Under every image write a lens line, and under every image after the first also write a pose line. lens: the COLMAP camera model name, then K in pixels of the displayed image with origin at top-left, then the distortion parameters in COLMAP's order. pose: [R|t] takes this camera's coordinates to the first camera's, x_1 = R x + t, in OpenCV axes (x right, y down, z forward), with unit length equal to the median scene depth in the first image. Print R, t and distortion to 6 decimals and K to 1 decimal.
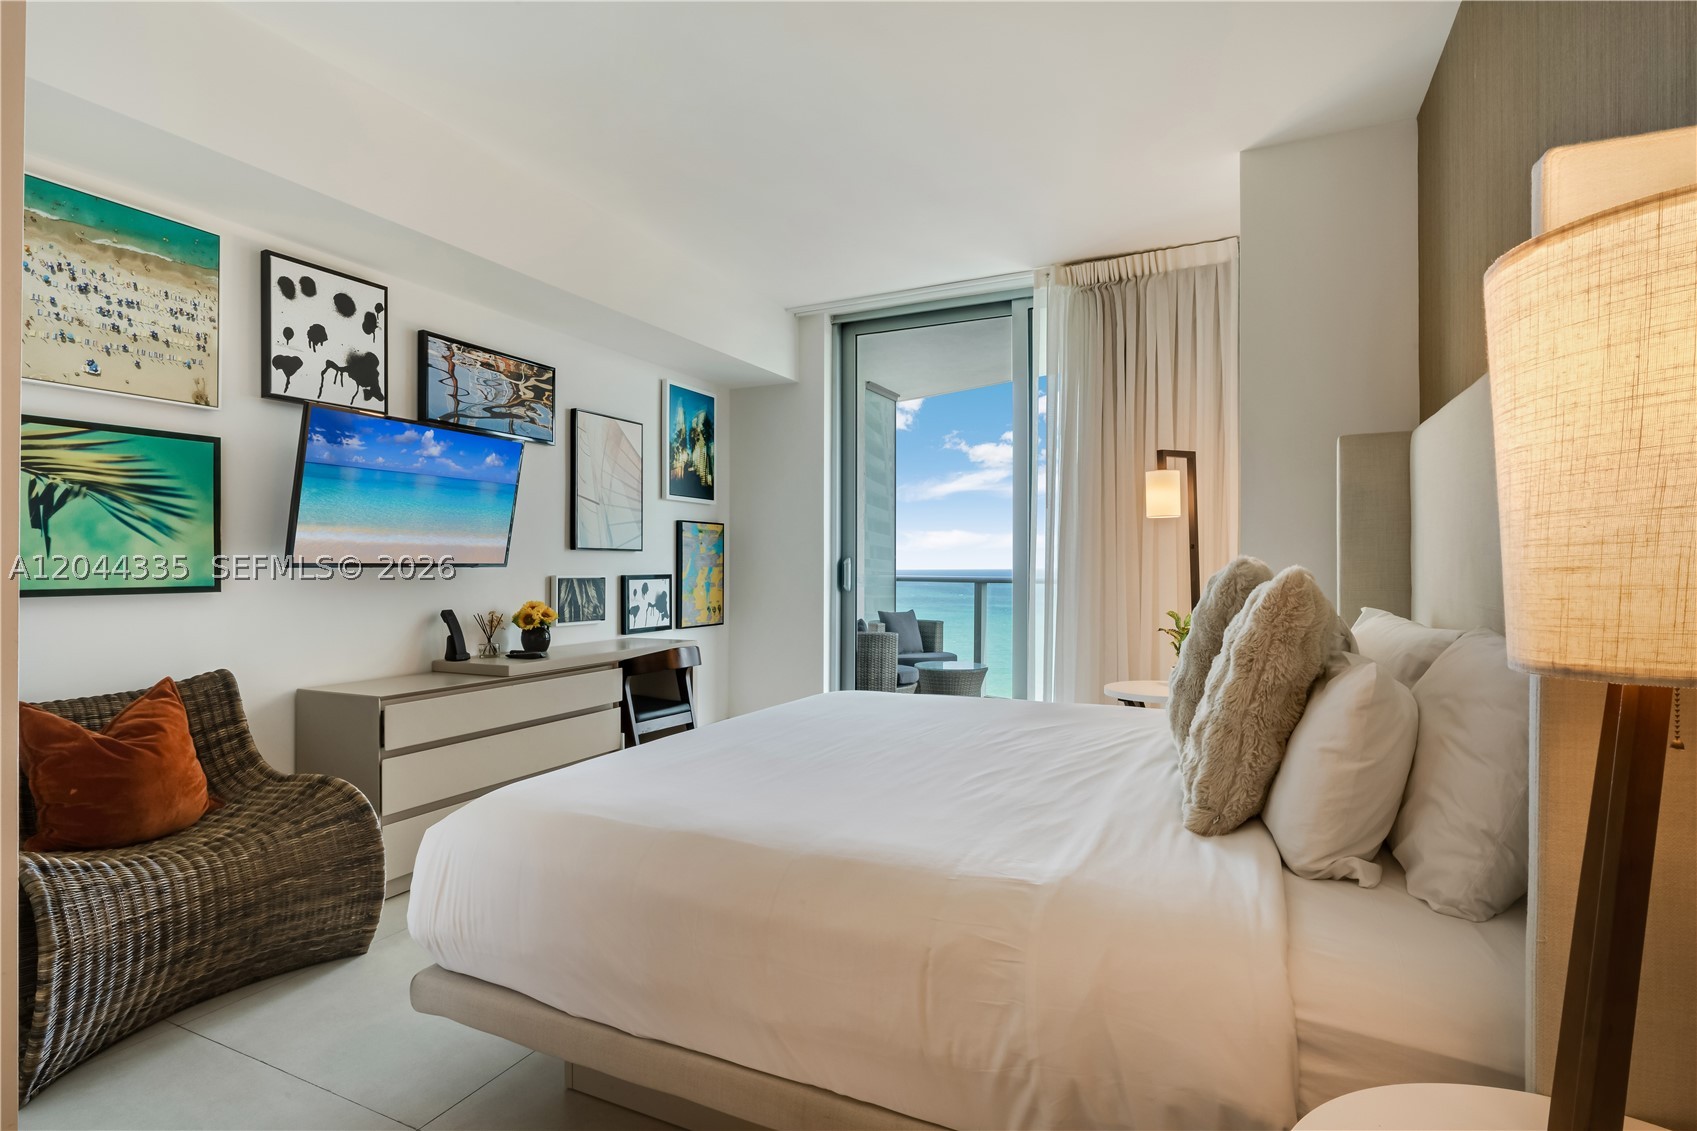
lens RADIAL K [[841.2, 0, 845.3], [0, 841.2, 562.8], [0, 0, 1]] dist [-0.005166, -0.000680]
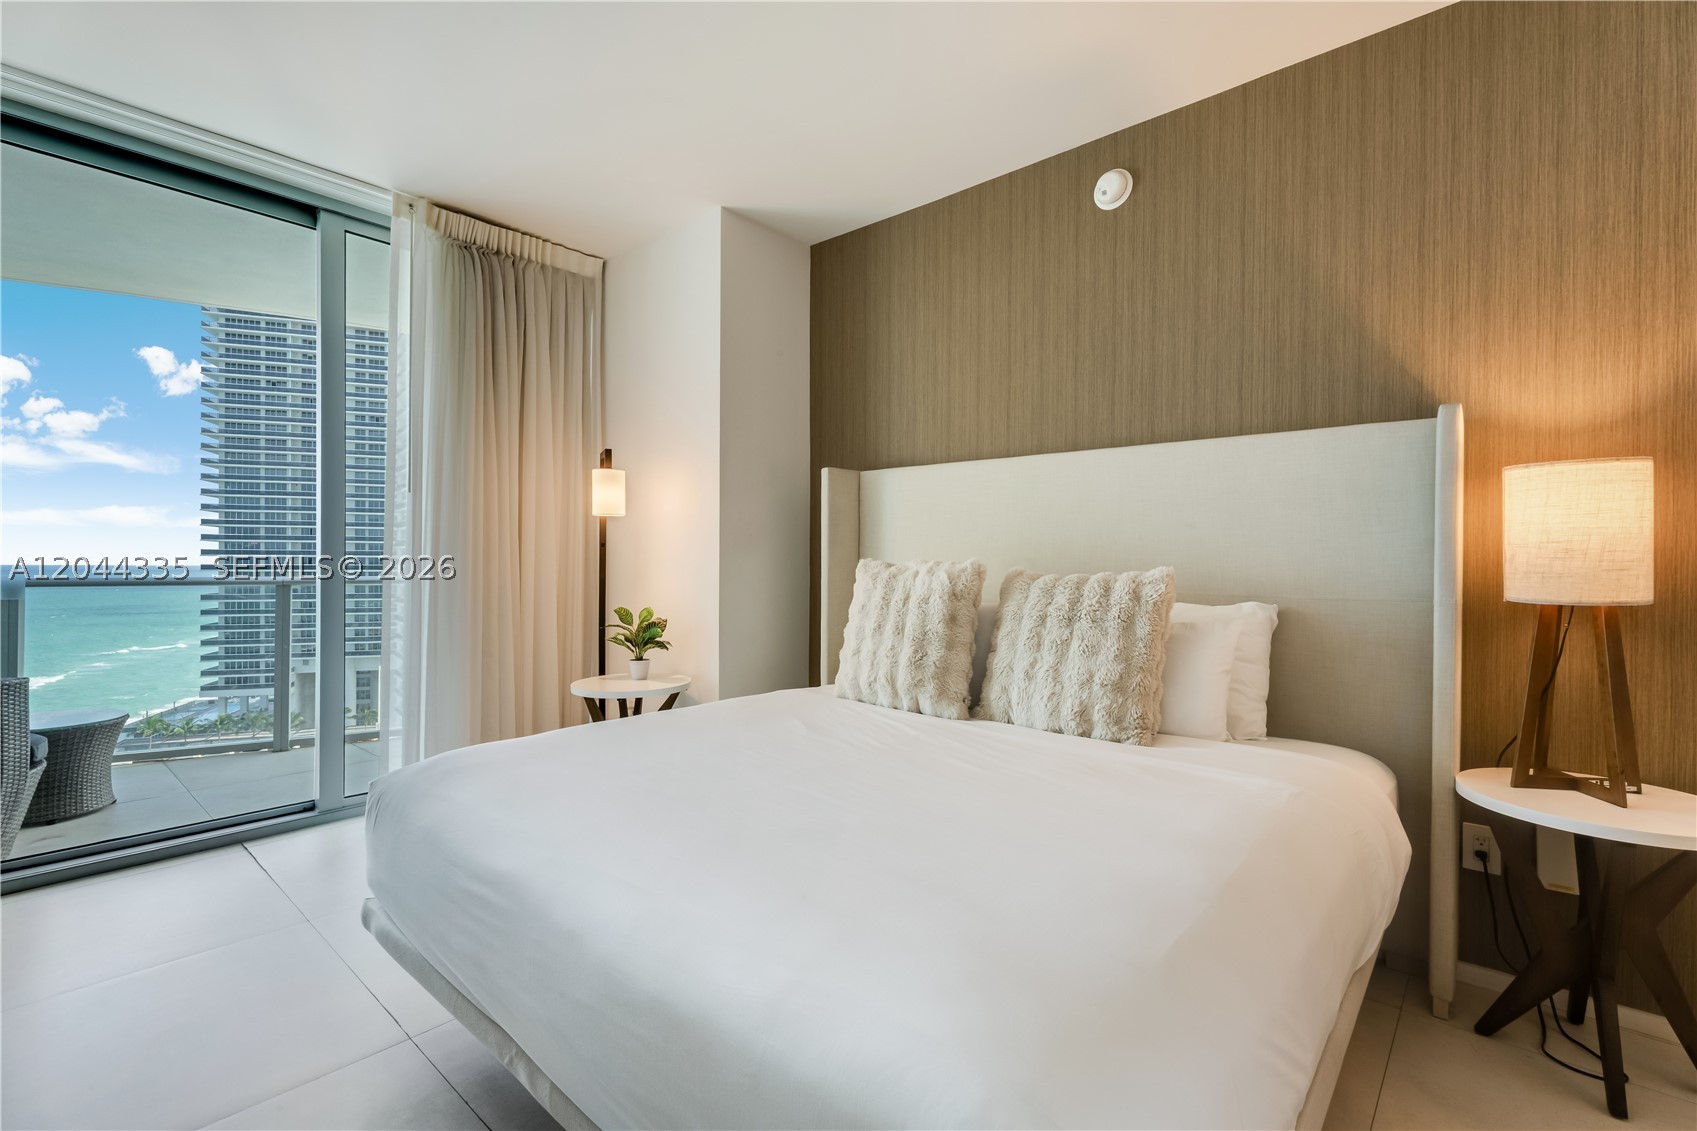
lens RADIAL K [[765.9, 0, 852.1], [0, 765.9, 557.2], [0, 0, 1]] dist [-0.009071, 0.000222]
pose [[0.270664, 0.012833, 0.962588, -0.374116], [-0.009026, 0.999901, -0.010793, 0.002819], [-0.962632, -0.005767, 0.270753, 0.406837]]
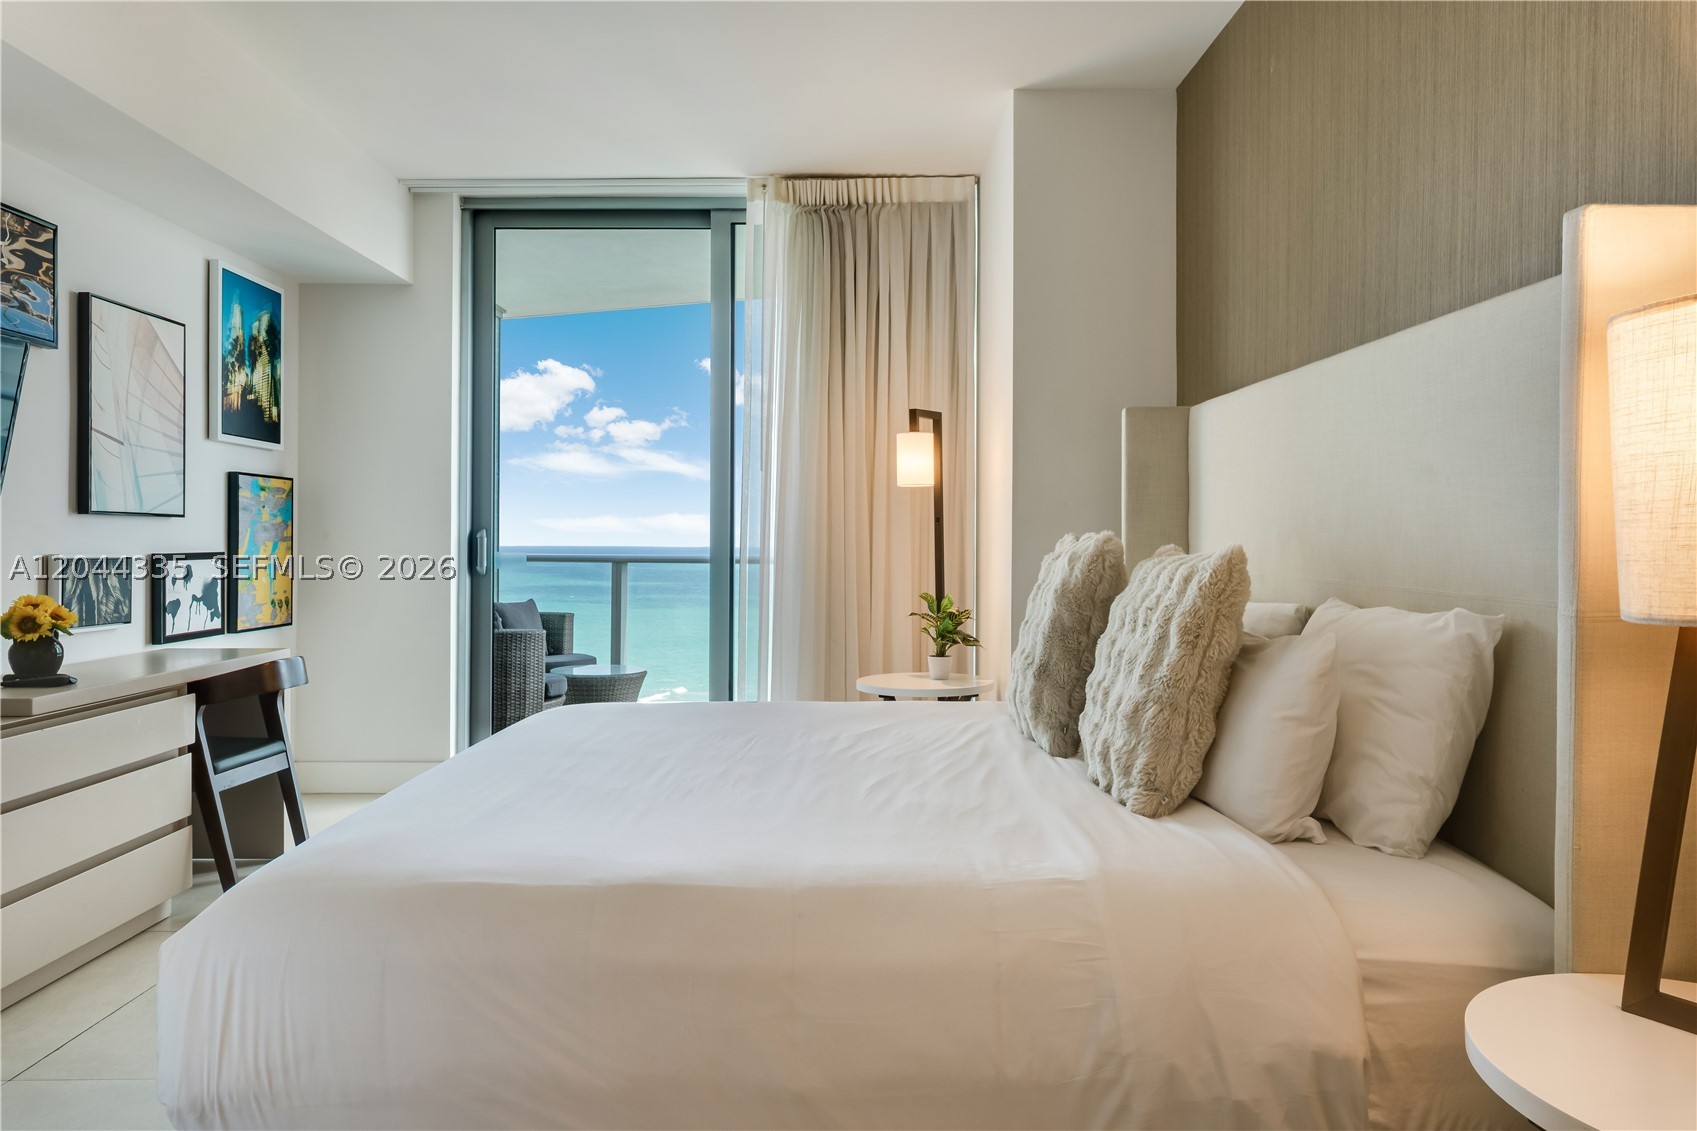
lens RADIAL K [[1102.4, 0, 820.8], [0, 1102.4, 543.6], [0, 0, 1]] dist [-0.009678, 0.013494]
pose [[0.902164, 0.001488, 0.431392, -0.182646], [-0.004184, 0.999977, 0.005299, 0.000115], [-0.431374, -0.006586, 0.902149, 0.004577]]
